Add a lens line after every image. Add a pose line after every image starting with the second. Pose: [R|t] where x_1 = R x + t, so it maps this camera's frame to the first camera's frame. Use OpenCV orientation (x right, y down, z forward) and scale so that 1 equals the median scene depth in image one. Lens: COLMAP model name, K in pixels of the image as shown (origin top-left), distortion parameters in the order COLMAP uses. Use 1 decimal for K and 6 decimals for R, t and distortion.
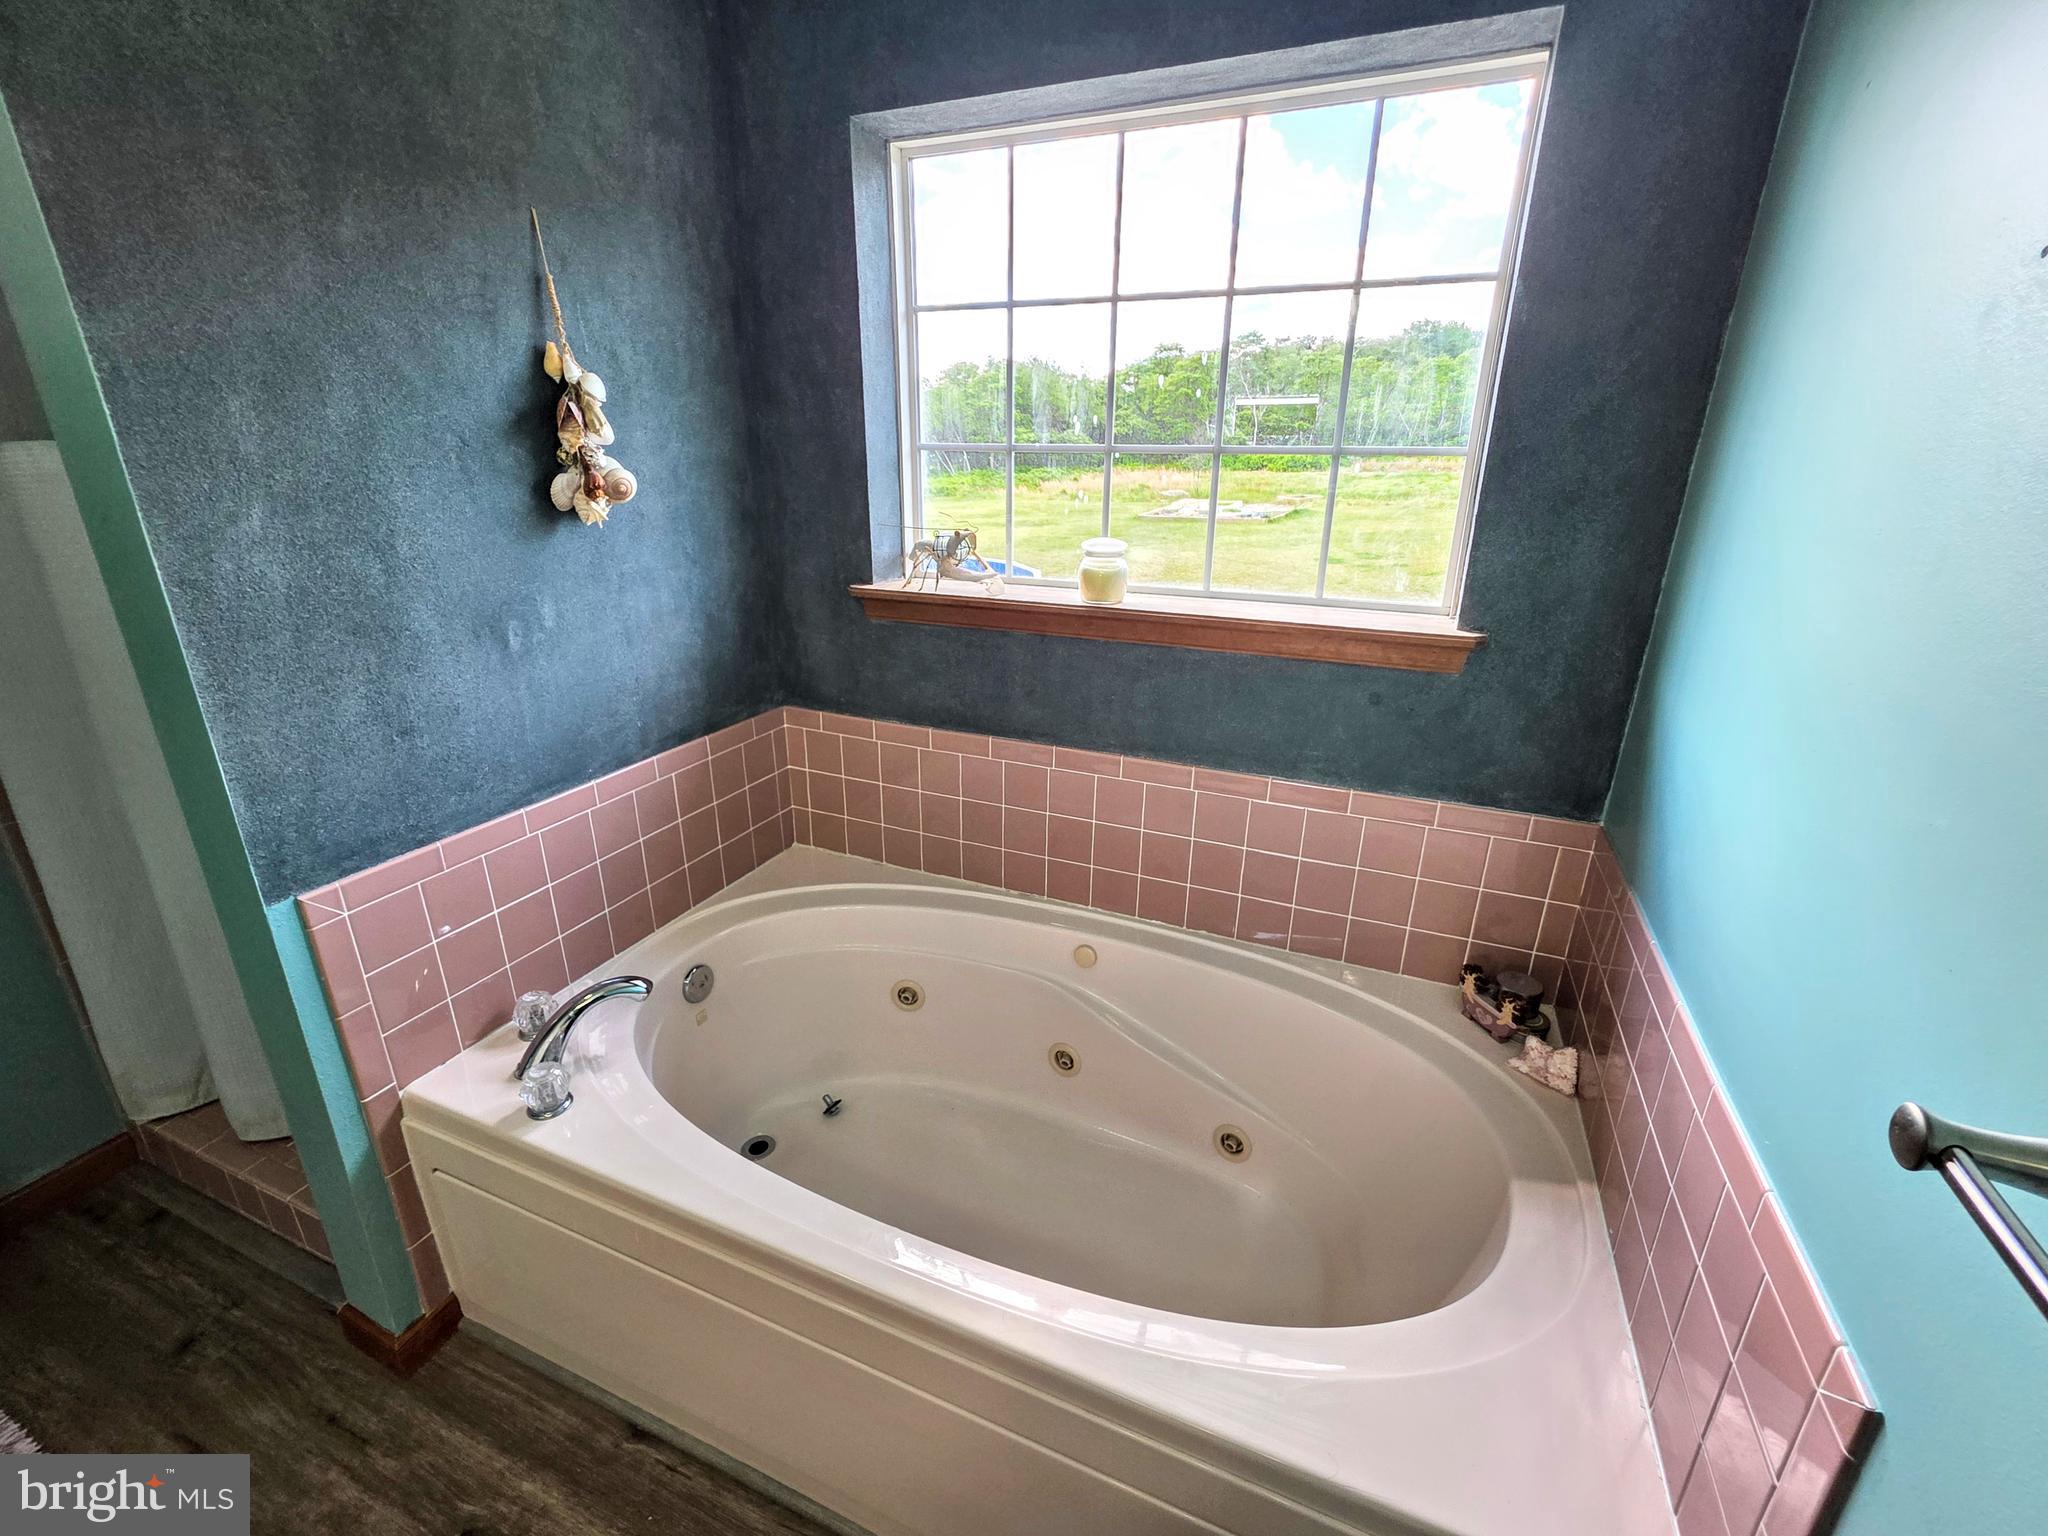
lens RADIAL K [[879.0, 0, 1024.0], [0, 879.0, 768.0], [0, 0, 1]] dist [0.000093, 0.000143]
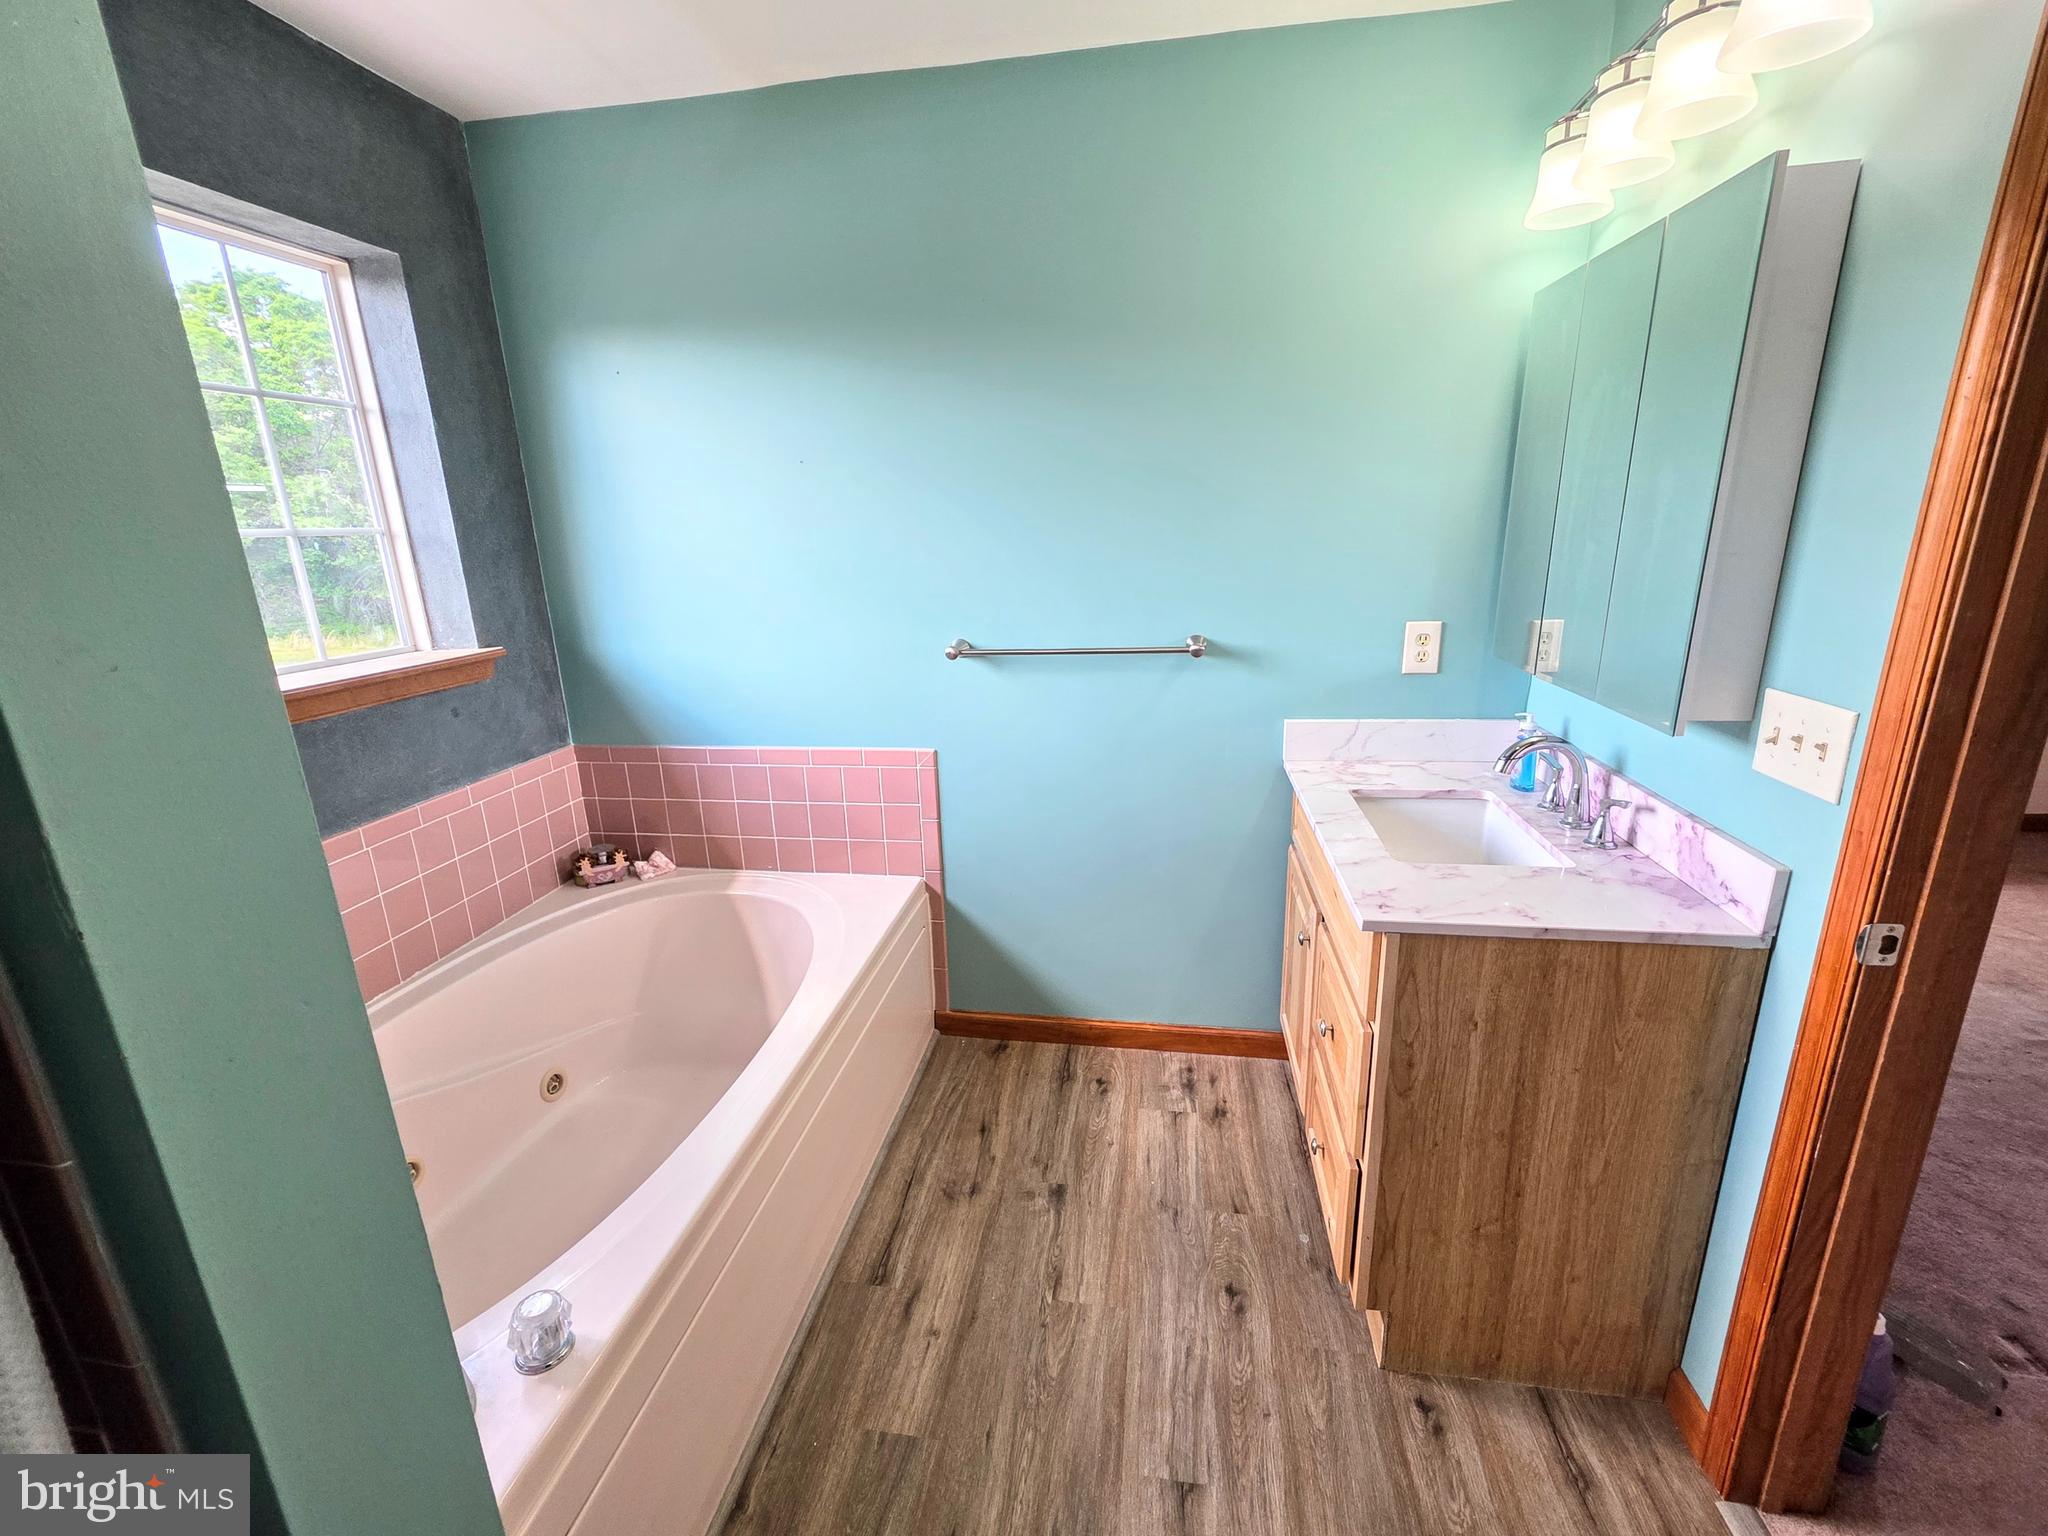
lens RADIAL K [[879.0, 0, 1024.0], [0, 879.0, 768.0], [0, 0, 1]] dist [0.000093, 0.000143]
pose [[-0.249940, -0.262926, 0.931880, -1.110721], [0.356731, 0.869722, 0.341067, -0.159367], [-0.900152, 0.417677, -0.123585, 0.453266]]
